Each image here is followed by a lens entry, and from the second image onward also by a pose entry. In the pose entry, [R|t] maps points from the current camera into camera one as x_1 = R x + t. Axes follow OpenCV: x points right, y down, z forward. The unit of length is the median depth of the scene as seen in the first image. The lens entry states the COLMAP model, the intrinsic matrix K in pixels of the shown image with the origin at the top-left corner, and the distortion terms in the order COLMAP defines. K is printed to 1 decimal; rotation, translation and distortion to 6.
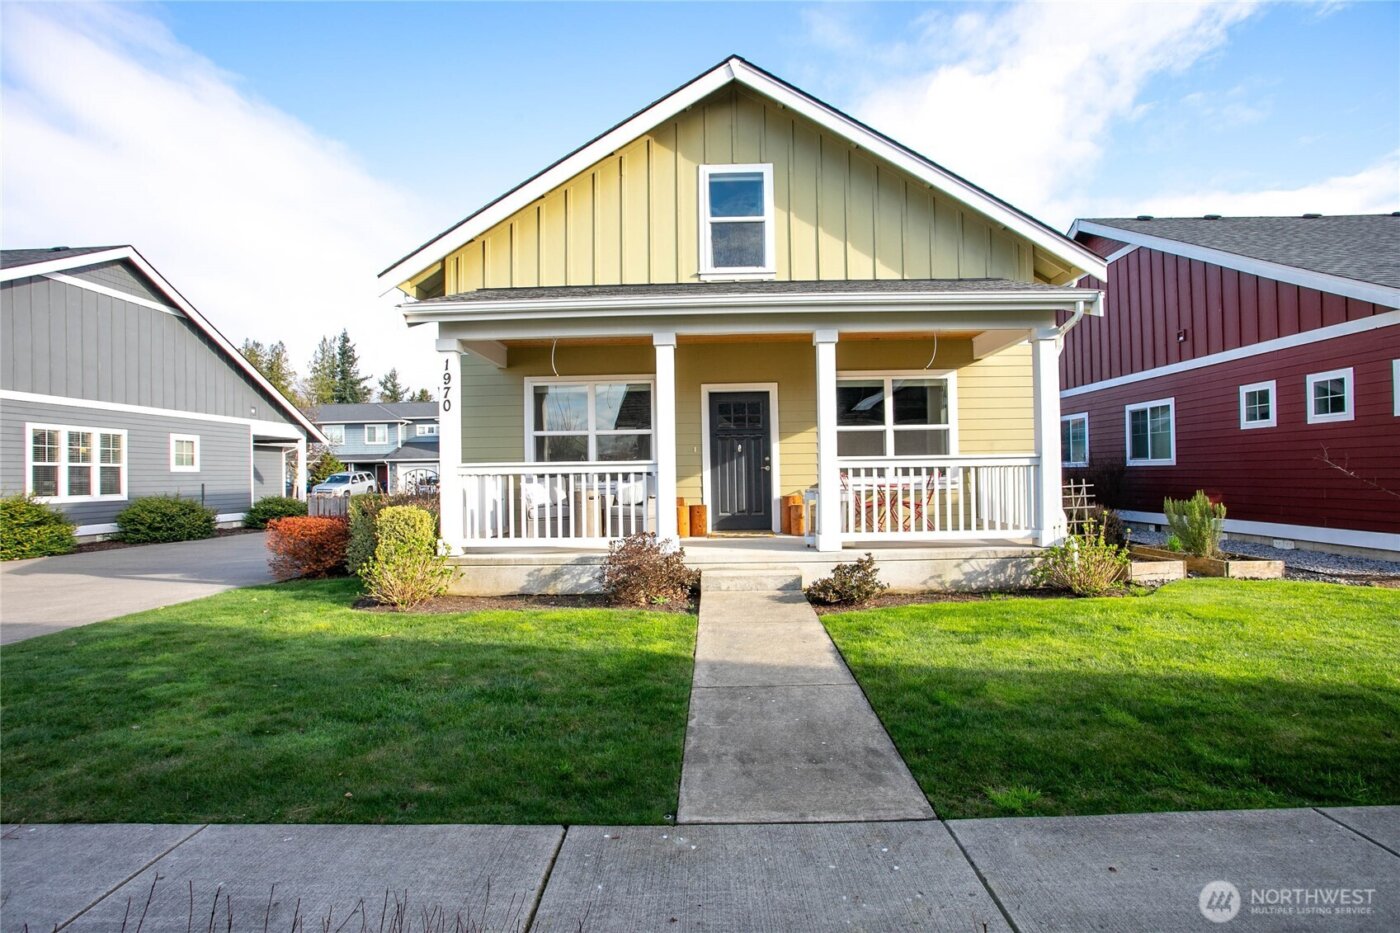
lens RADIAL K [[665.7, 0, 699.6], [0, 665.7, 459.0], [0, 0, 1]] dist [0.000558, 0.000869]
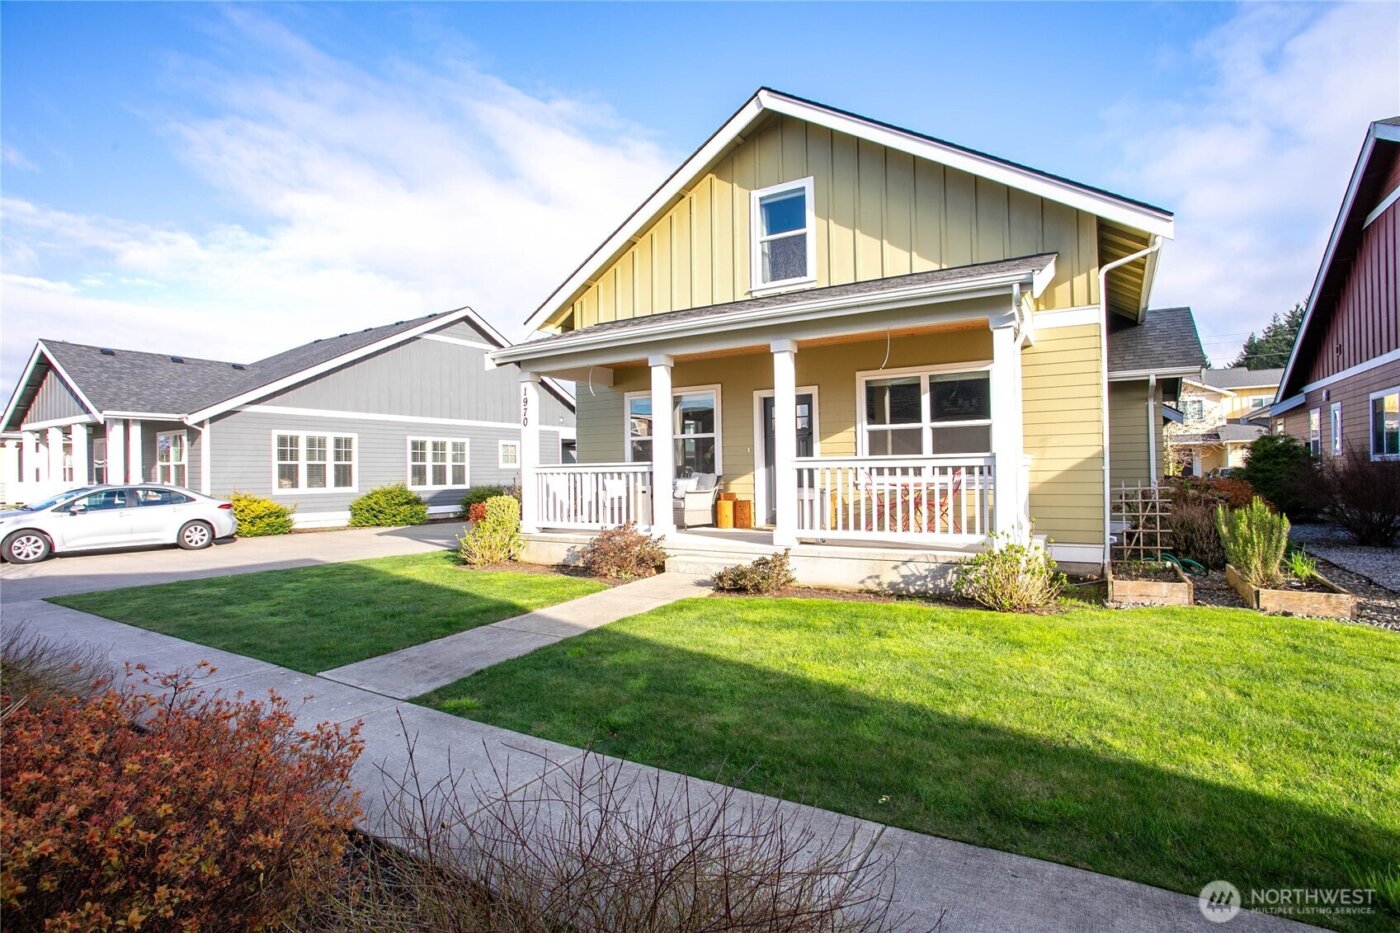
lens RADIAL K [[676.6, 0, 701.2], [0, 676.6, 443.2], [0, 0, 1]] dist [0.040817, 0.000130]
pose [[0.868014, -0.017538, -0.496230, 0.496517], [0.009802, 0.999787, -0.018189, -0.006249], [0.496443, 0.010924, 0.868001, -0.012841]]
